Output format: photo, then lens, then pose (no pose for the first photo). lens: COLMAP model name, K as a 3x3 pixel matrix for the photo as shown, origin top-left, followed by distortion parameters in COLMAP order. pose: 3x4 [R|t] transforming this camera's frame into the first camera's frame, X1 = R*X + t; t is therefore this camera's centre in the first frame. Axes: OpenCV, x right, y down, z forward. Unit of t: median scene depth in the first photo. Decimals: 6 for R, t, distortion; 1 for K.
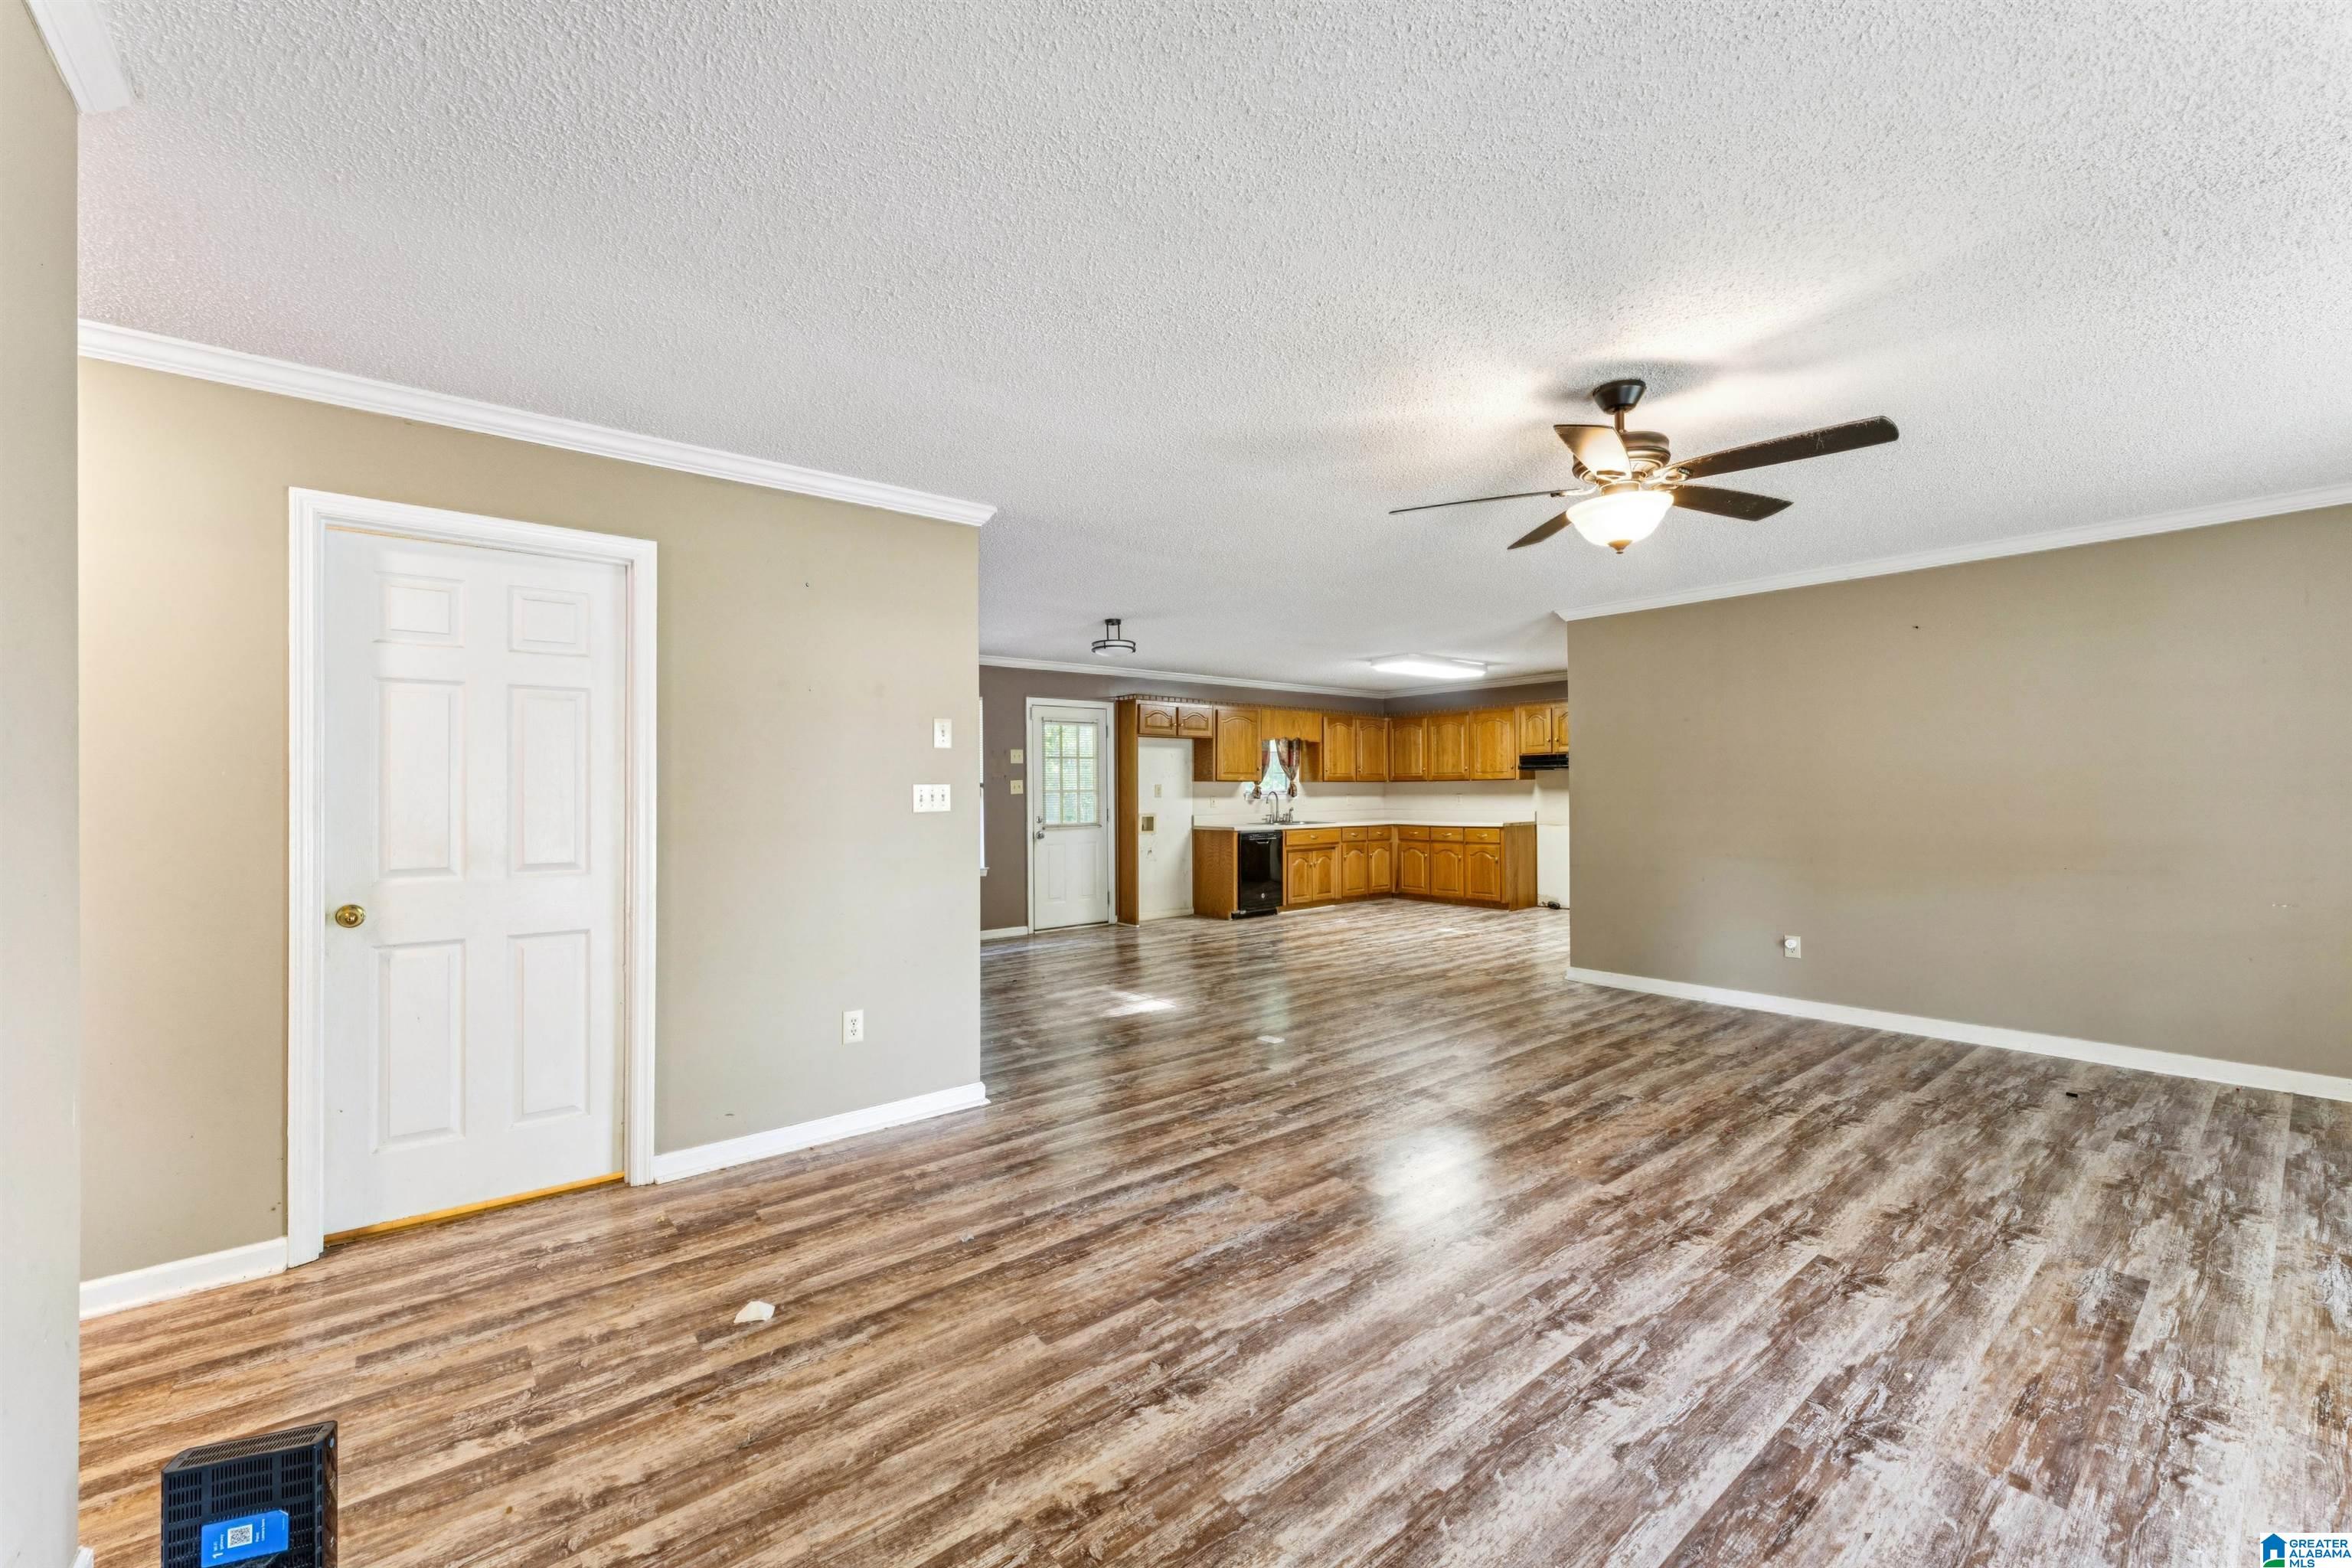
lens RADIAL K [[931.0, 0, 1177.9], [0, 931.0, 796.1], [0, 0, 1]] dist [0.000606, -0.000079]
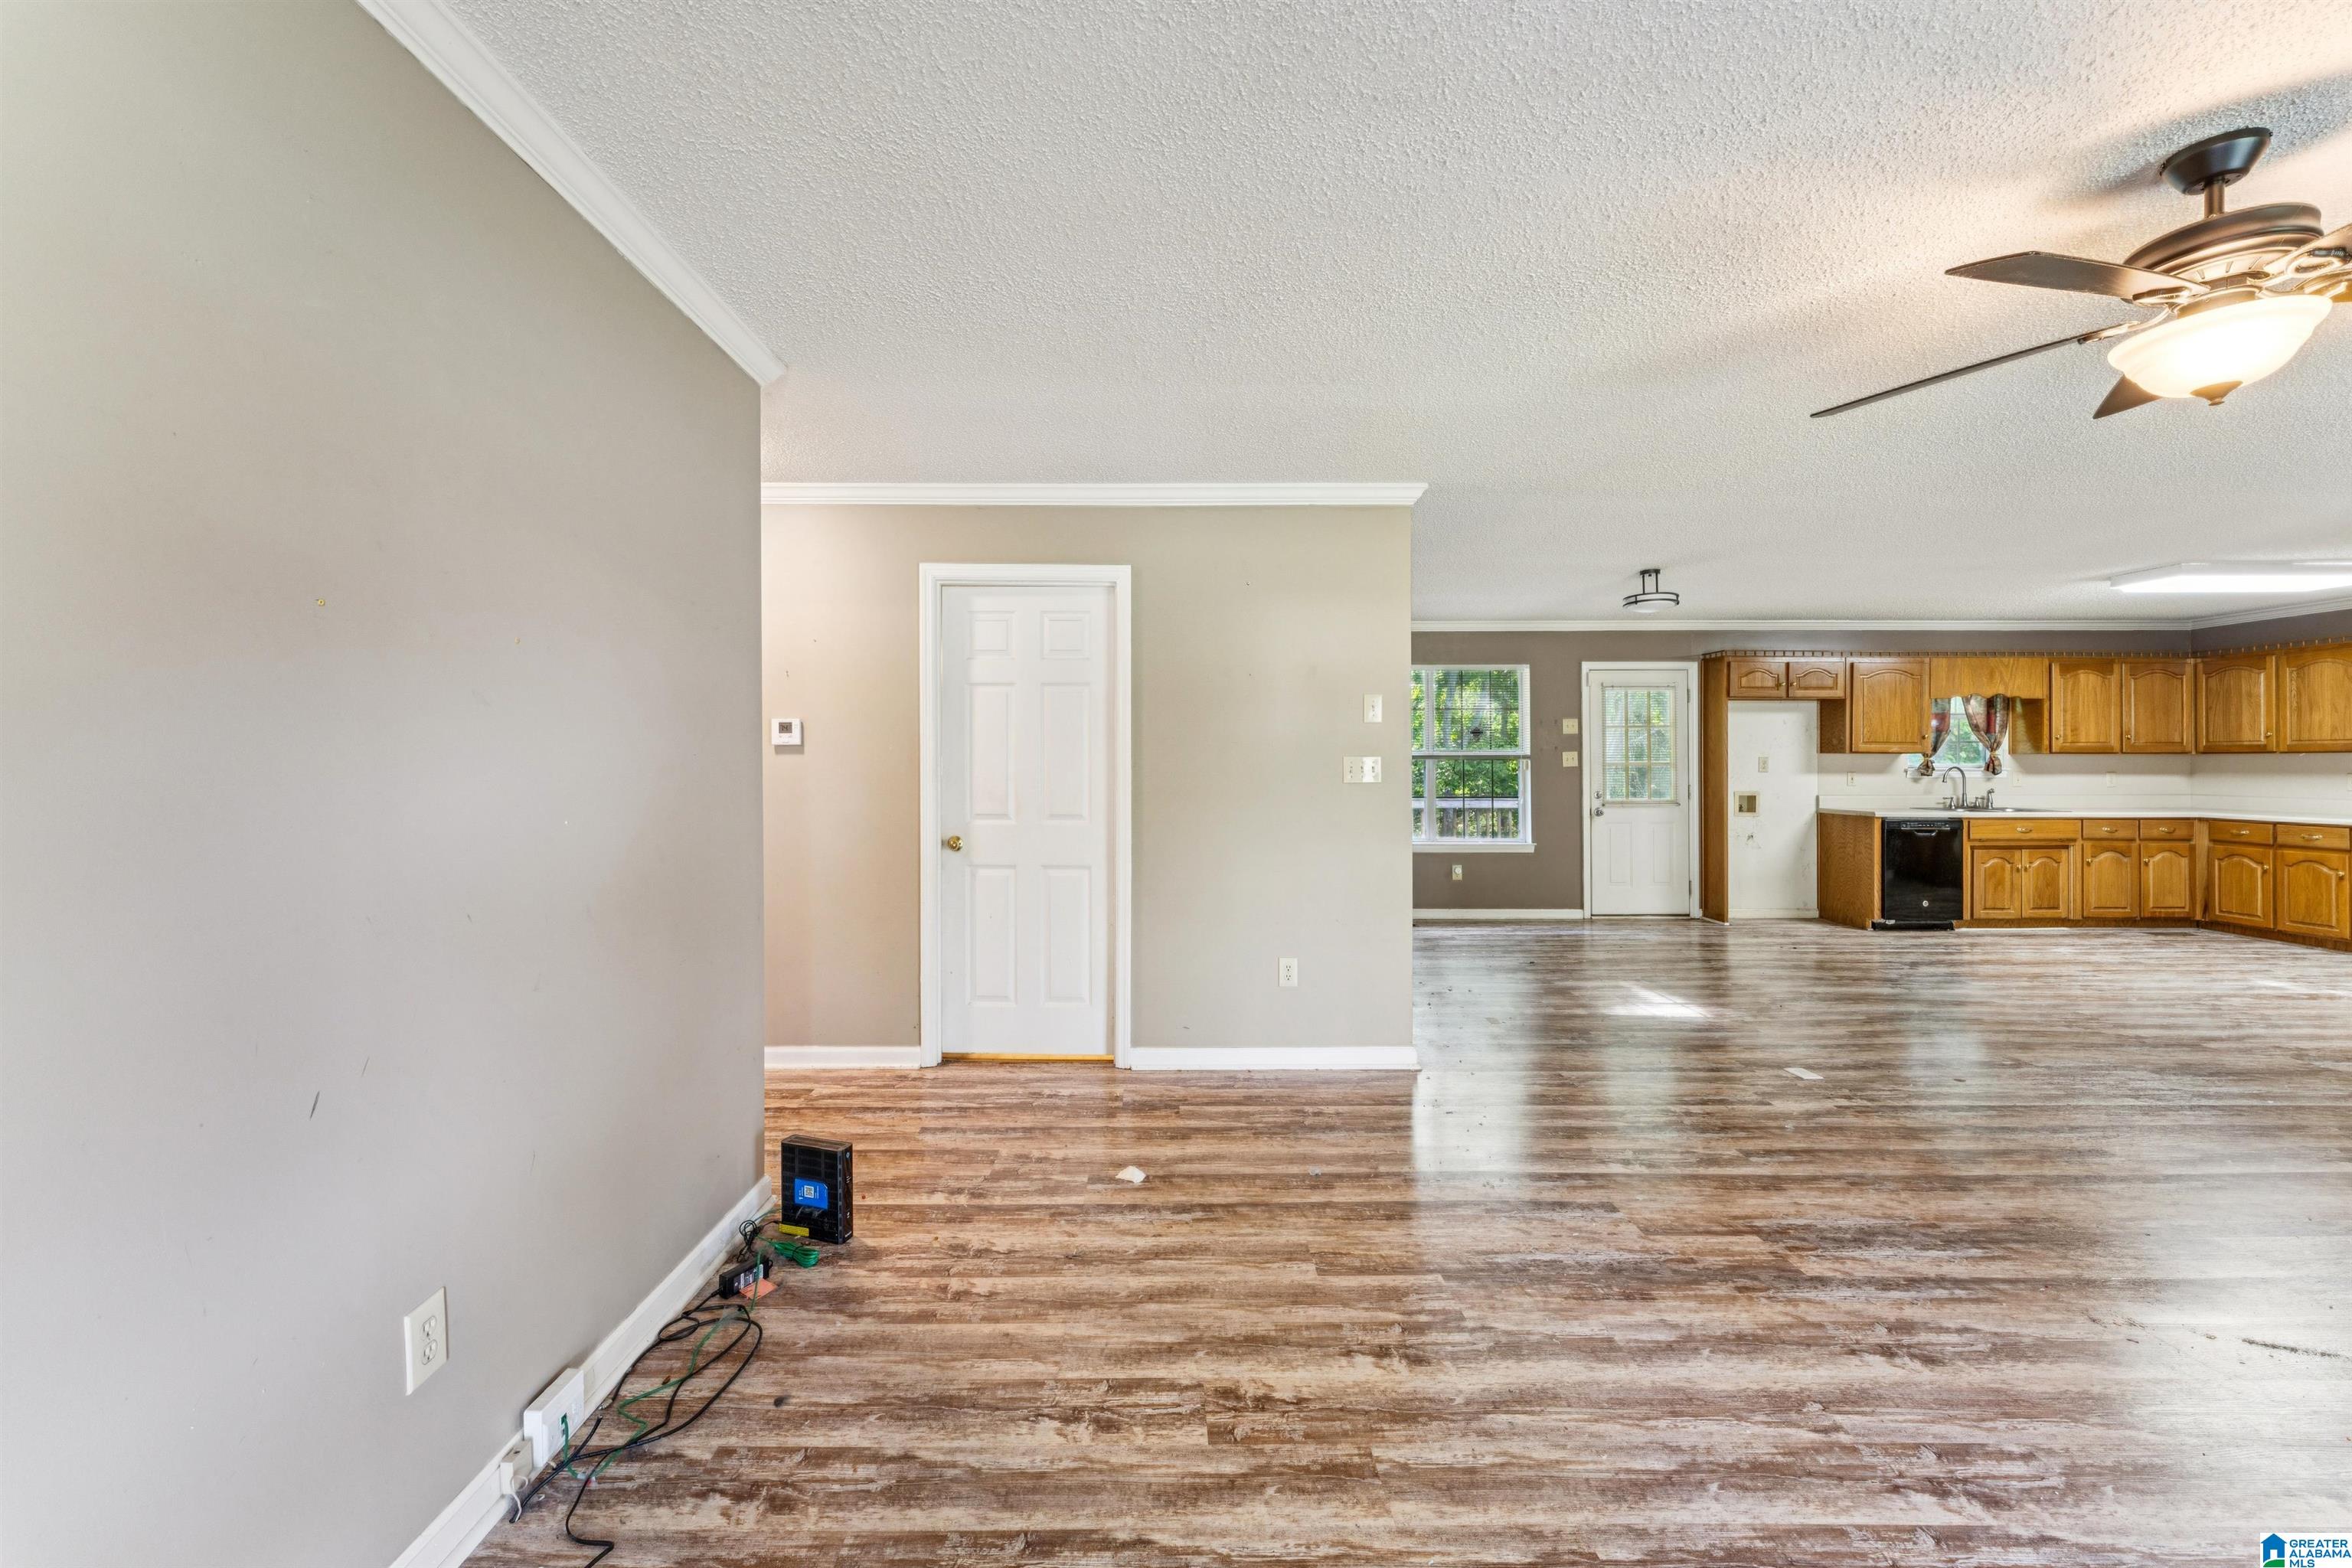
lens RADIAL K [[950.2, 0, 1174.5], [0, 950.2, 775.1], [0, 0, 1]] dist [0.000531, -0.000271]
pose [[0.780210, 0.015575, -0.625324, 0.325561], [-0.010433, 0.999875, 0.011886, -0.002752], [0.625431, -0.002749, 0.780275, 0.027662]]
